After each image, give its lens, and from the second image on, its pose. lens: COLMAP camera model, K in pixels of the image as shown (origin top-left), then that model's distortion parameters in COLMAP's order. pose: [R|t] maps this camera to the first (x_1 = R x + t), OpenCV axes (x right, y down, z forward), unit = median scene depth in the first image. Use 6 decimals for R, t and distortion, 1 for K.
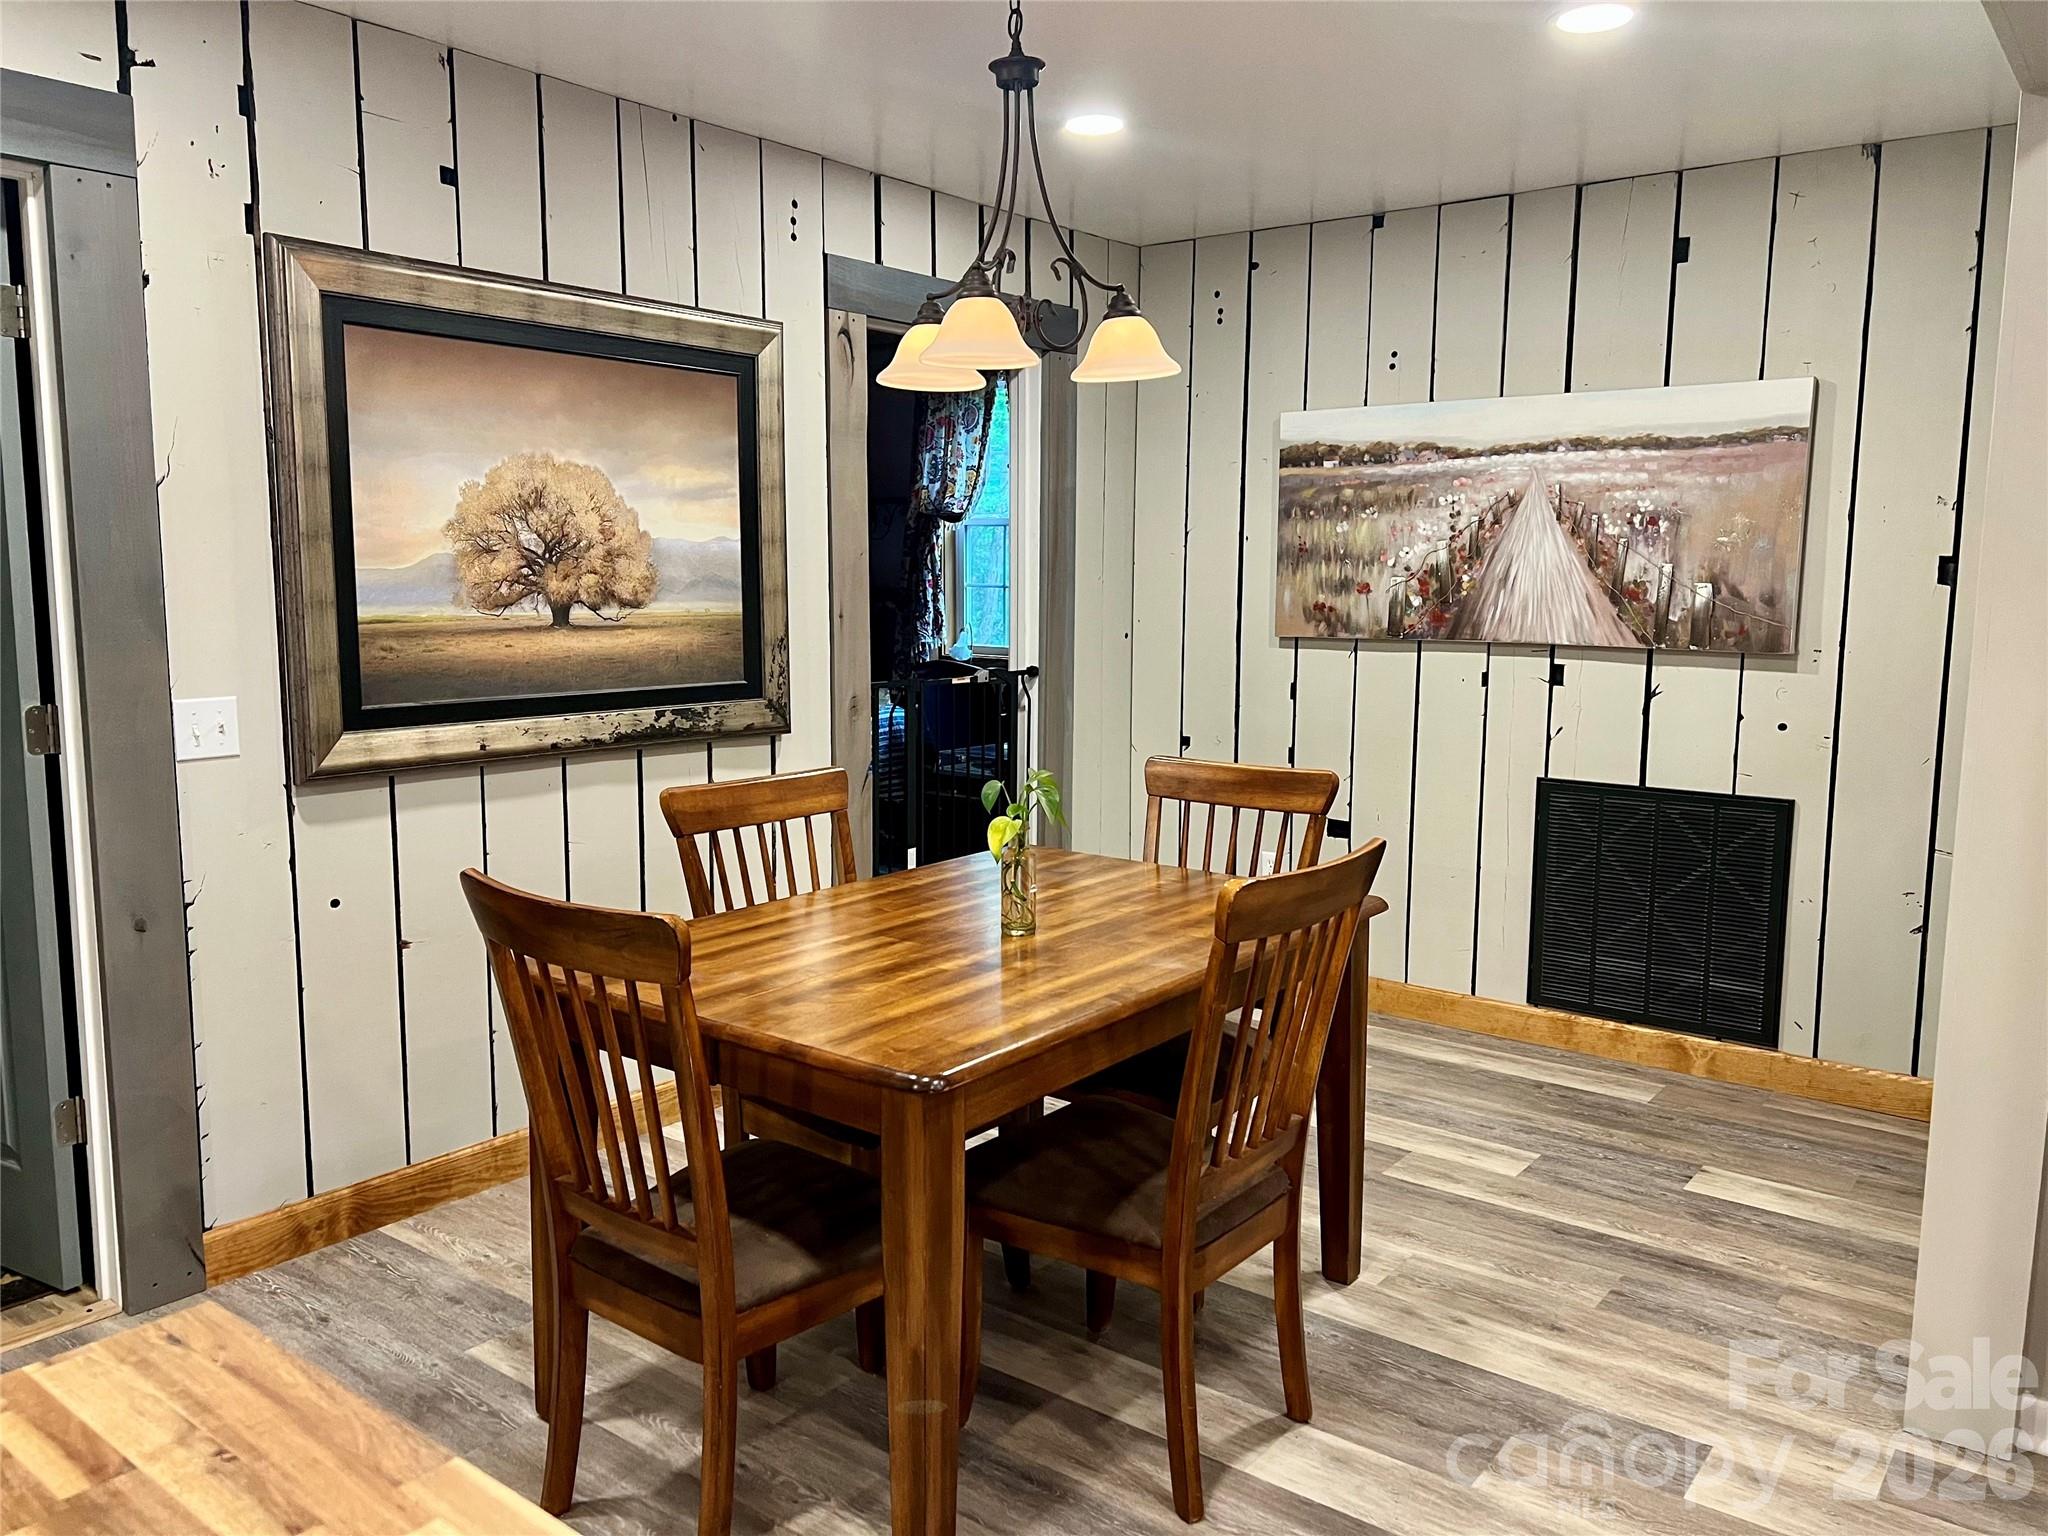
lens RADIAL K [[1536.1, 0, 1028.4], [0, 1536.1, 769.8], [0, 0, 1]] dist [0.057258, -0.055121]
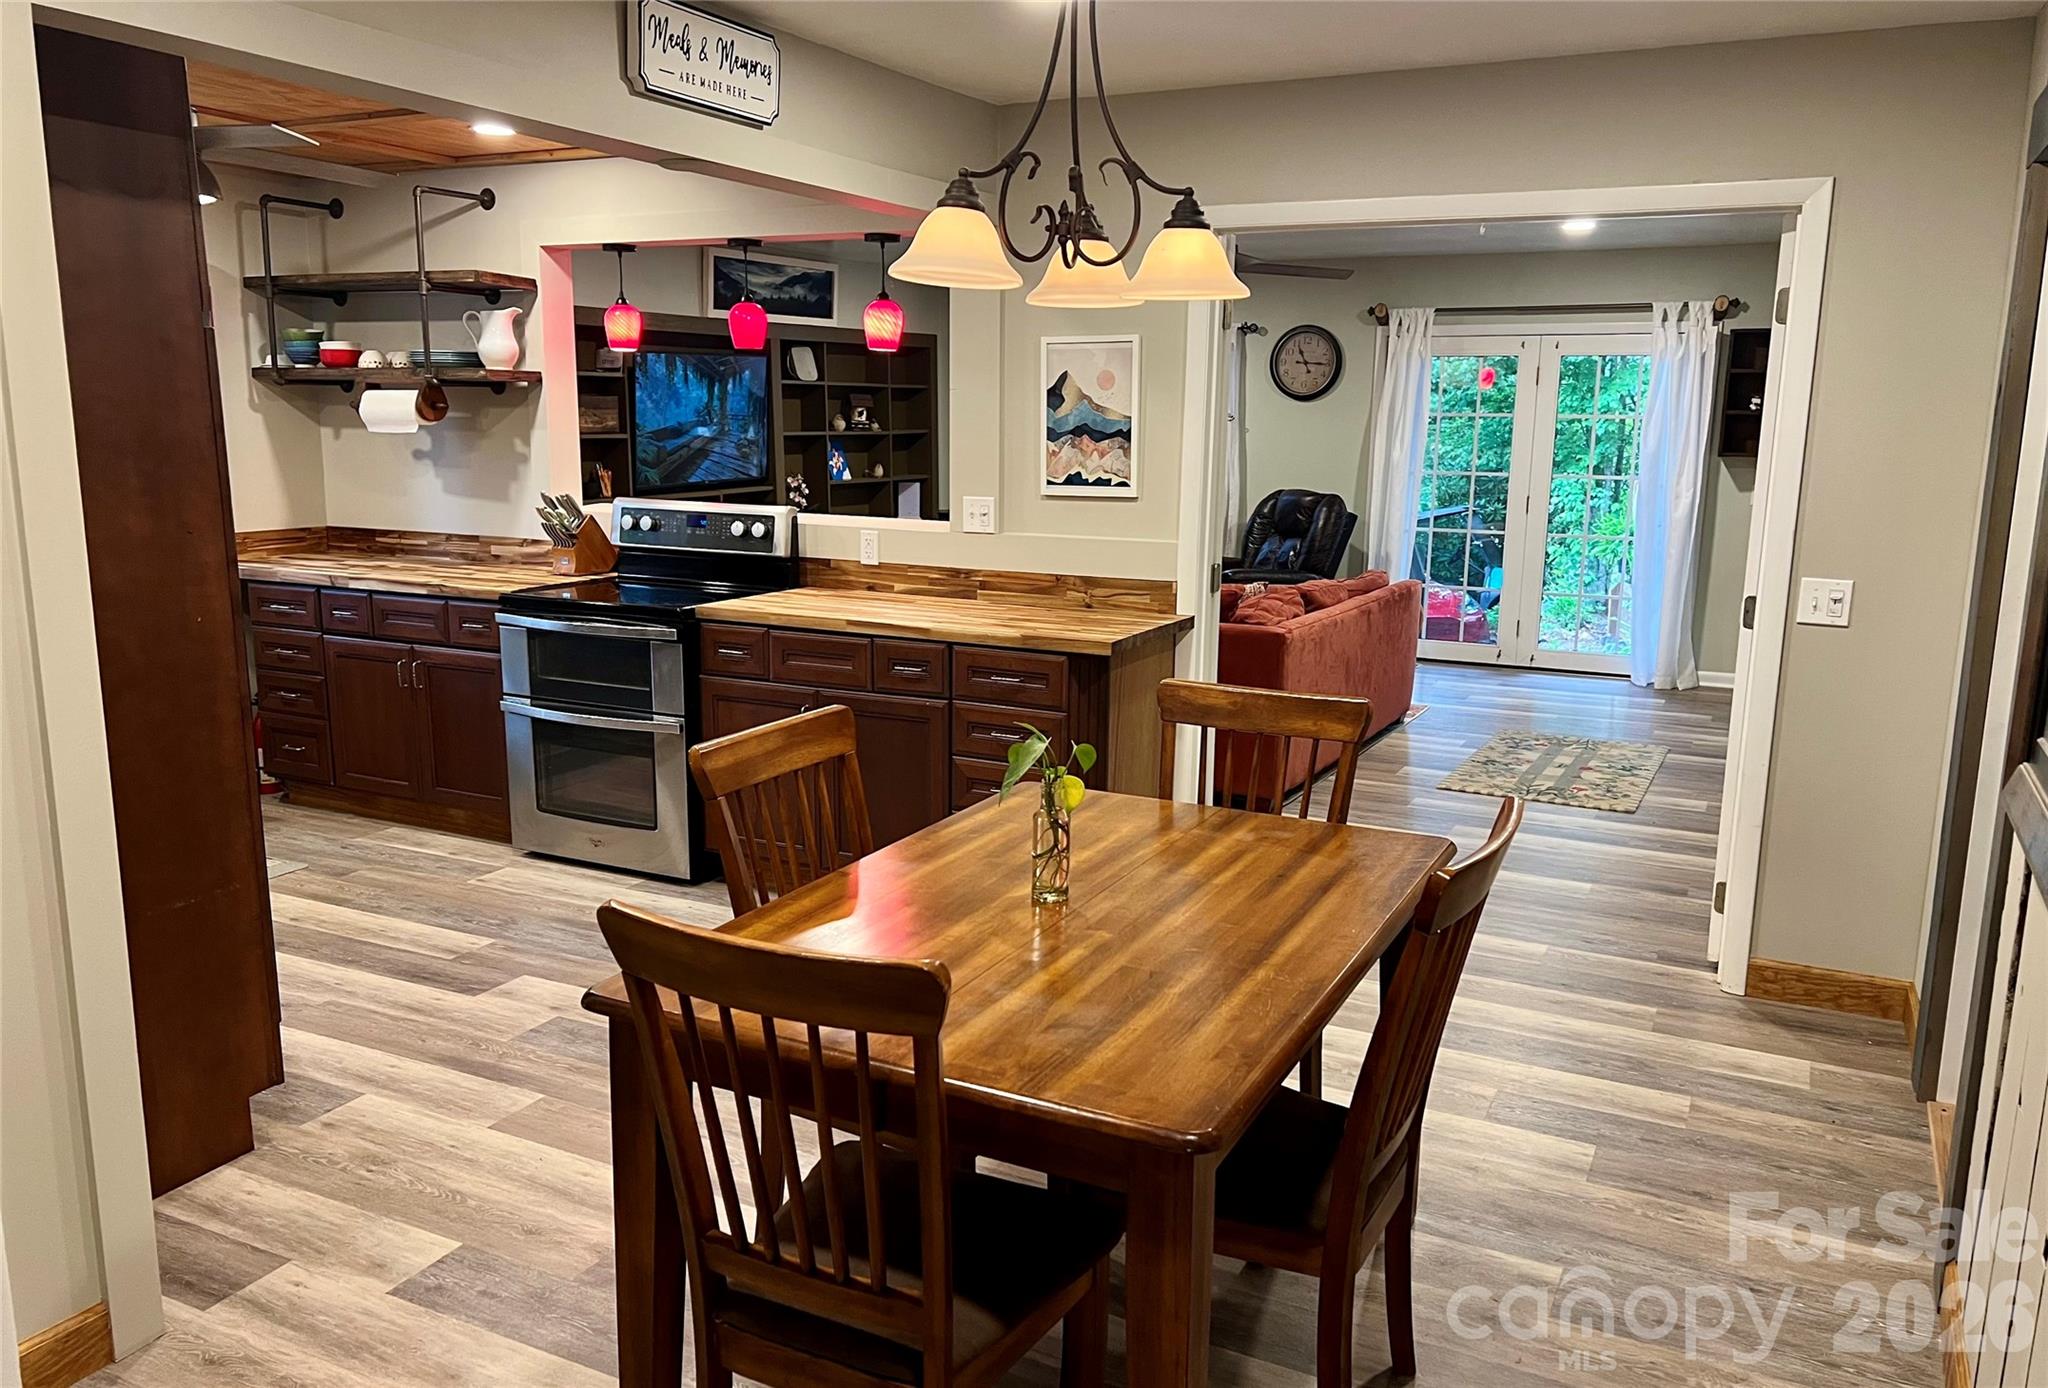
lens RADIAL K [[1544.5, 0, 1037.0], [0, 1544.5, 704.6], [0, 0, 1]] dist [0.050785, -0.037299]
pose [[-0.980084, 0.014997, -0.198016, 0.120365], [-0.049149, 0.947802, 0.315048, -0.195298], [0.192405, 0.318506, -0.928189, 1.179308]]
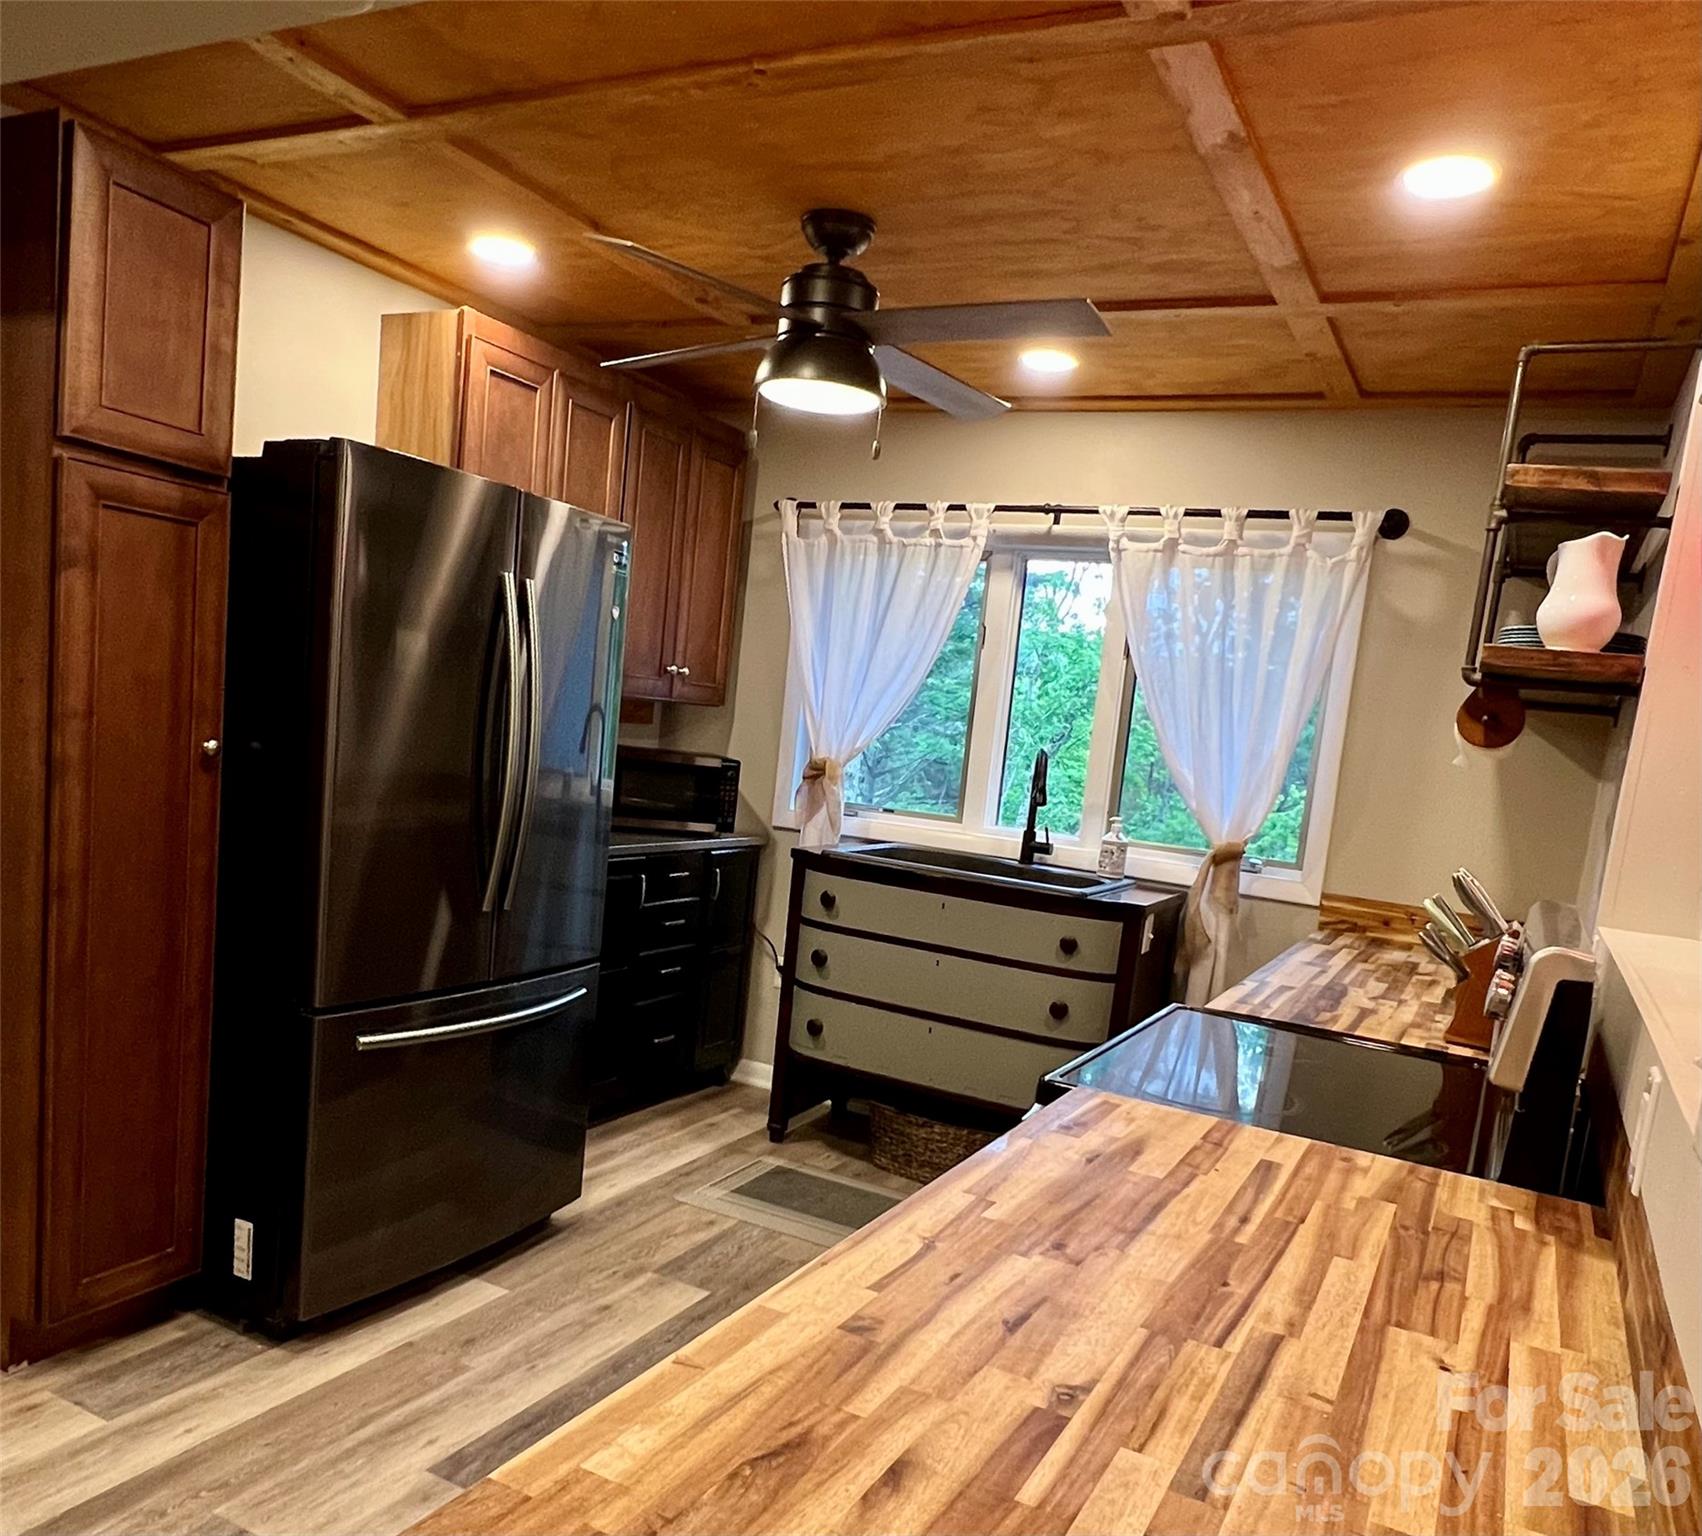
lens RADIAL K [[1322.8, 0, 829.5], [0, 1322.8, 893.2], [0, 0, 1]] dist [0.008063, 0.003433]
pose [[-0.166023, -0.160610, 0.972955, -0.249905], [0.024072, 0.985693, 0.166820, -0.022711], [-0.985828, 0.051117, -0.159782, 0.176887]]
